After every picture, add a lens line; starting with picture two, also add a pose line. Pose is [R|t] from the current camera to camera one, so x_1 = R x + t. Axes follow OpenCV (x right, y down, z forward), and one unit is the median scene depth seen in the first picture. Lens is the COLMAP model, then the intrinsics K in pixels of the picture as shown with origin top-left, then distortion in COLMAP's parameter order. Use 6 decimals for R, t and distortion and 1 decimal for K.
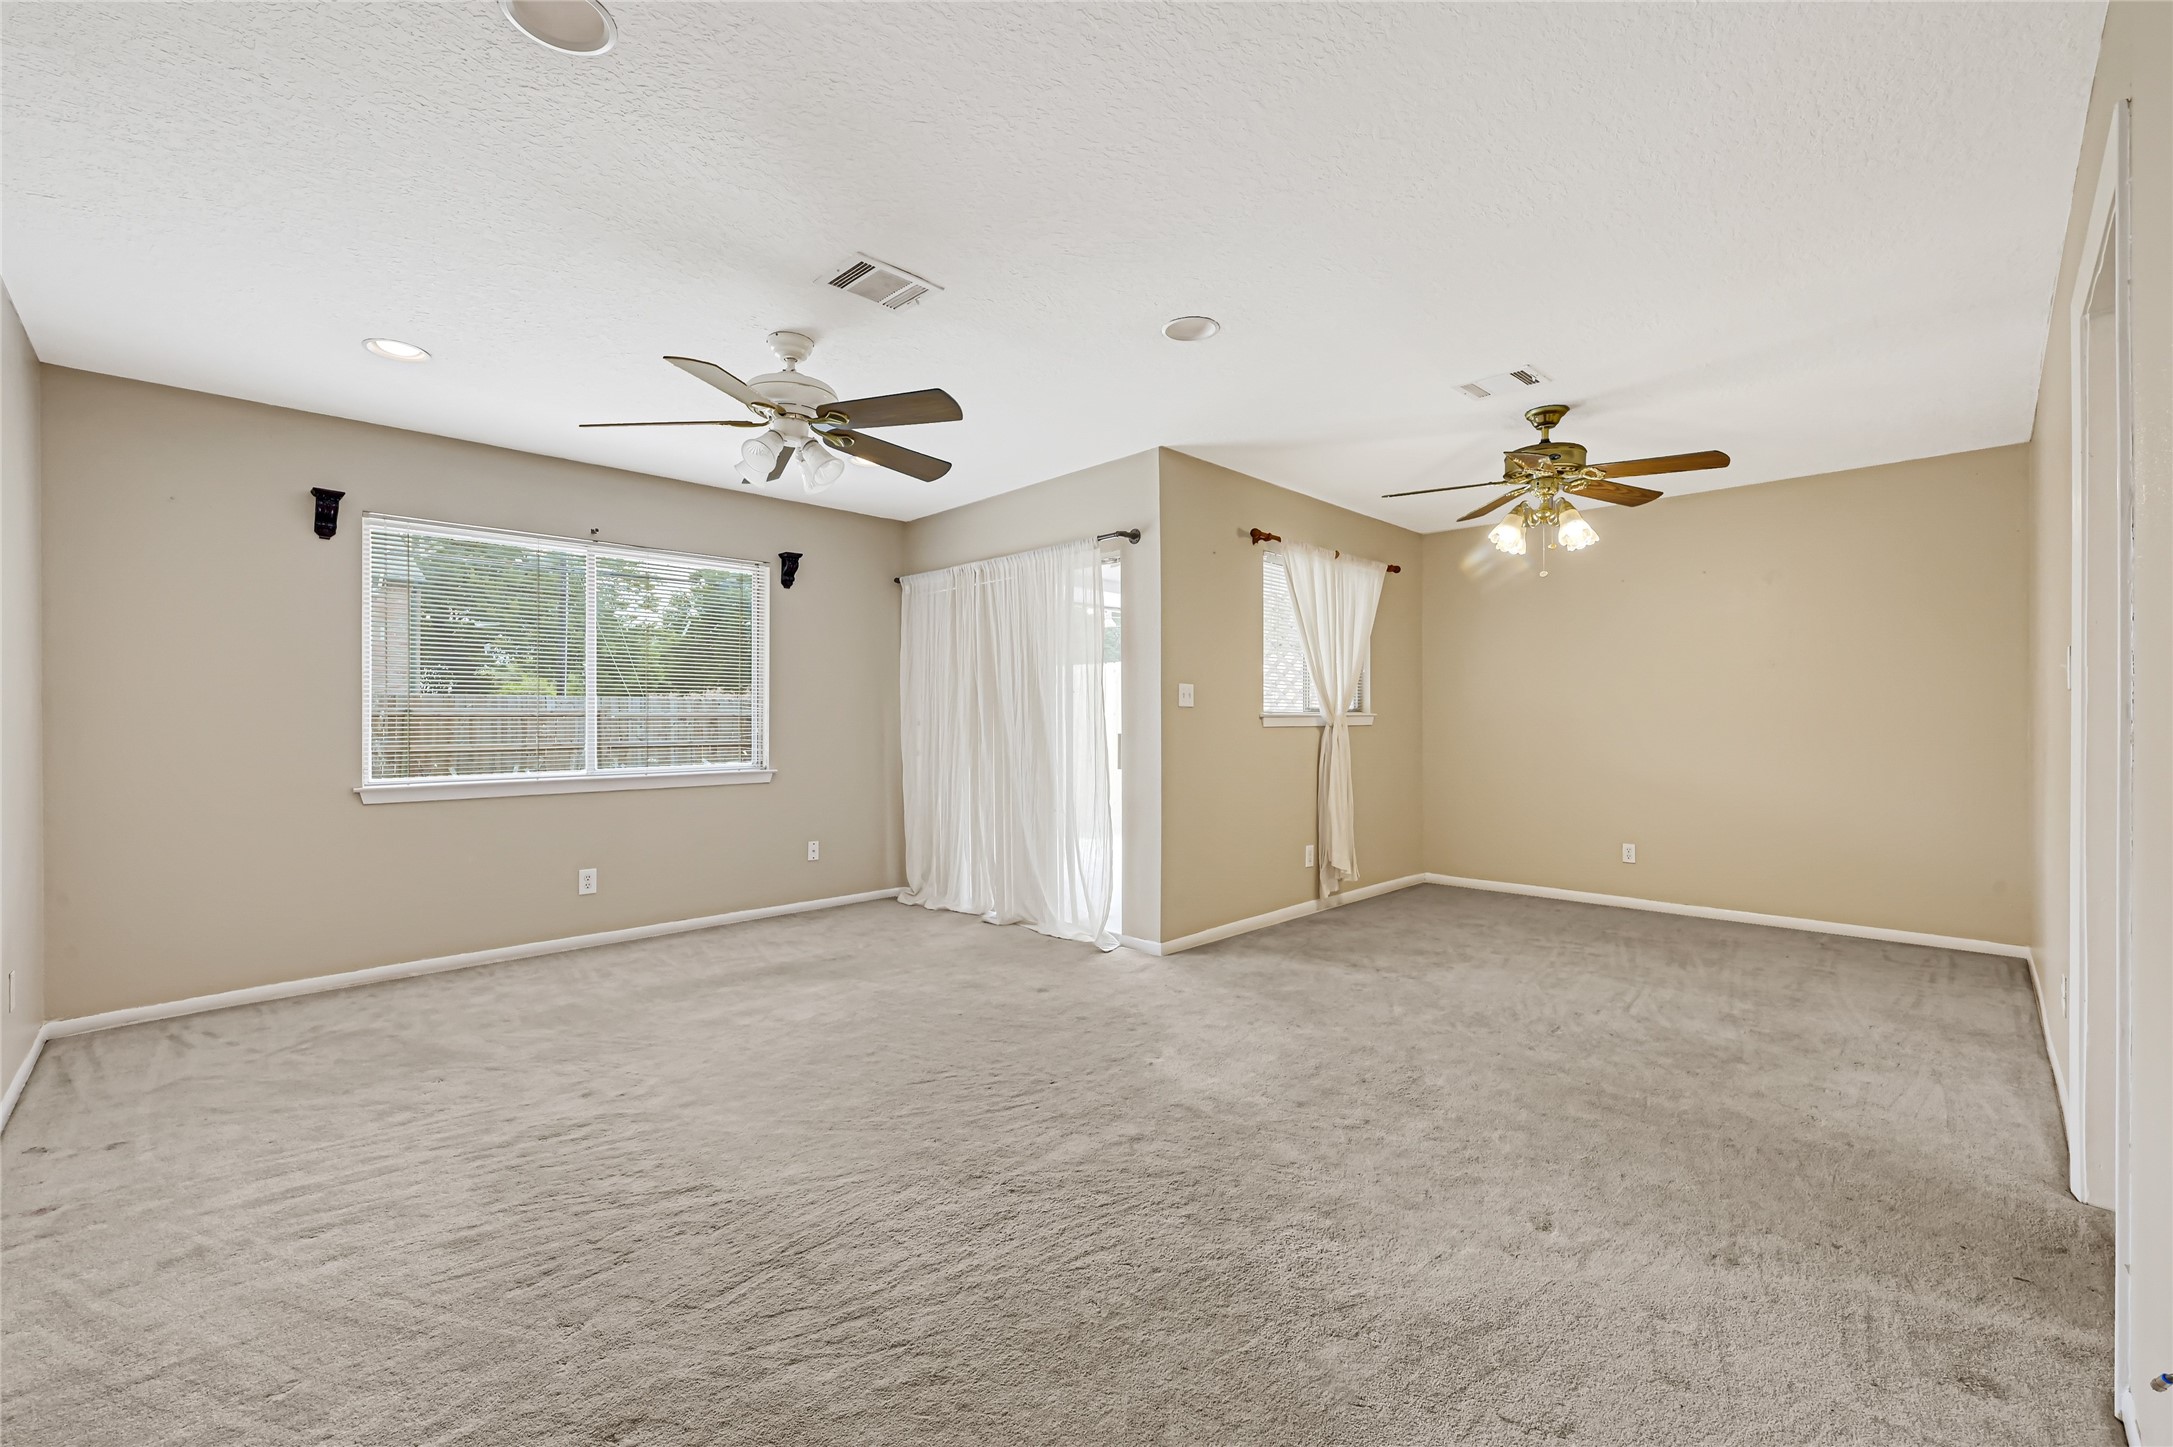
lens RADIAL K [[913.7, 0, 1054.9], [0, 913.7, 719.0], [0, 0, 1]] dist [0.001725, 0.001579]
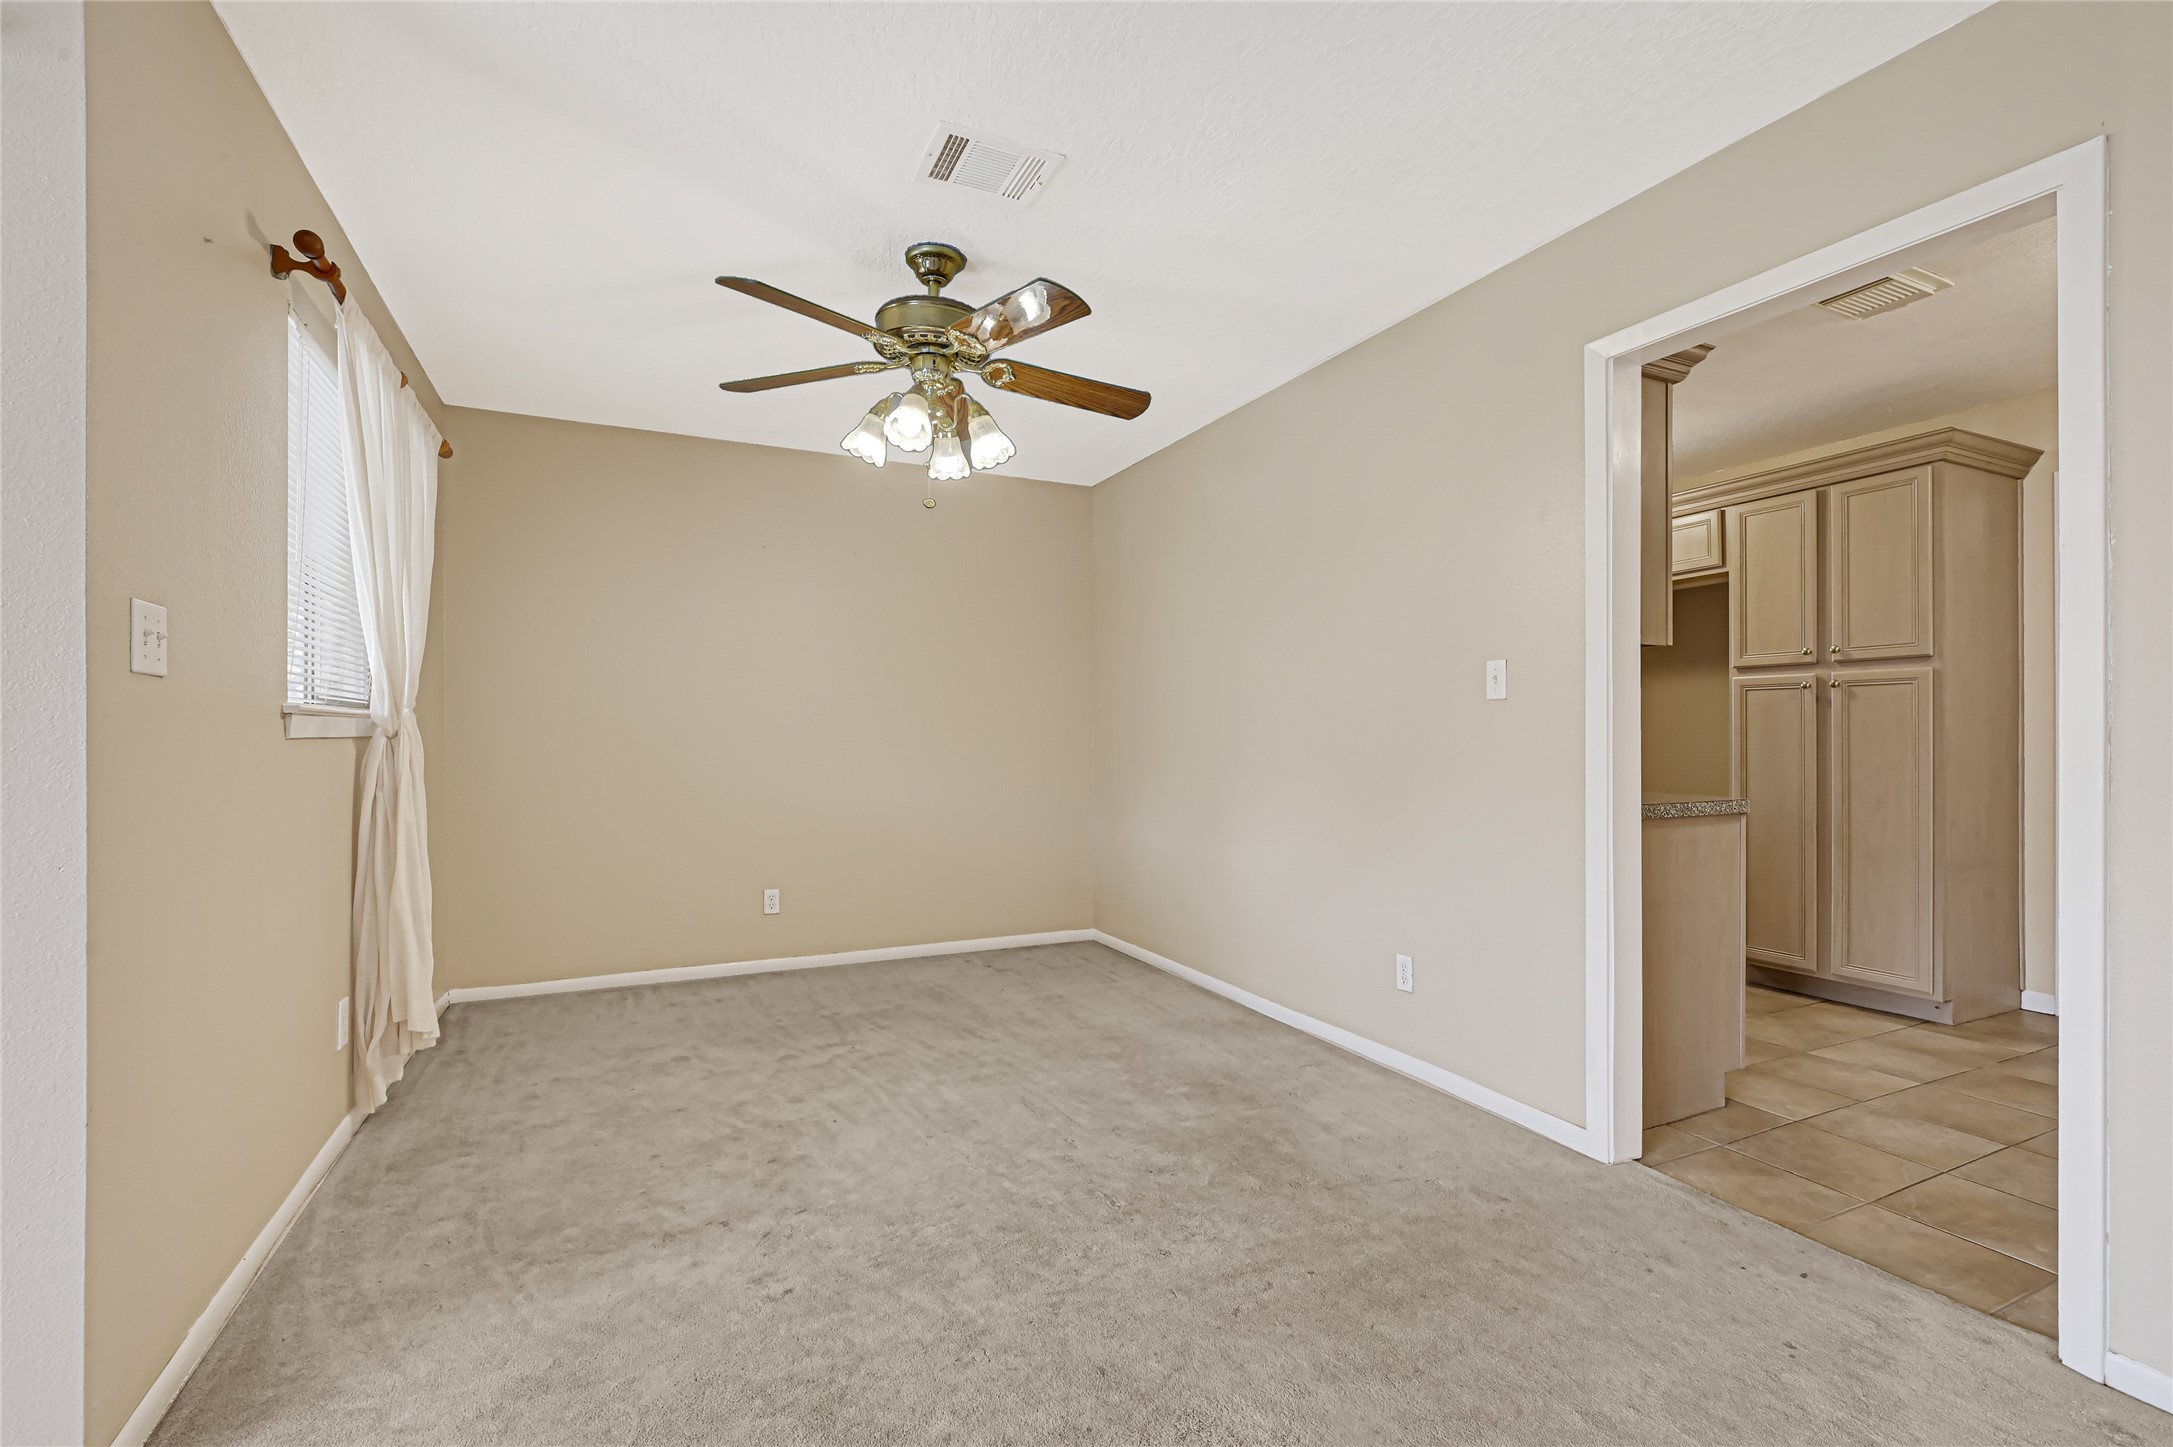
lens RADIAL K [[968.7, 0, 1149.3], [0, 968.7, 743.1], [0, 0, 1]] dist [0.001933, 0.000589]
pose [[0.297163, -0.005835, 0.954809, -0.093550], [-0.003022, 0.999971, 0.007052, 0.009089], [-0.954822, -0.004981, 0.297137, 0.718763]]
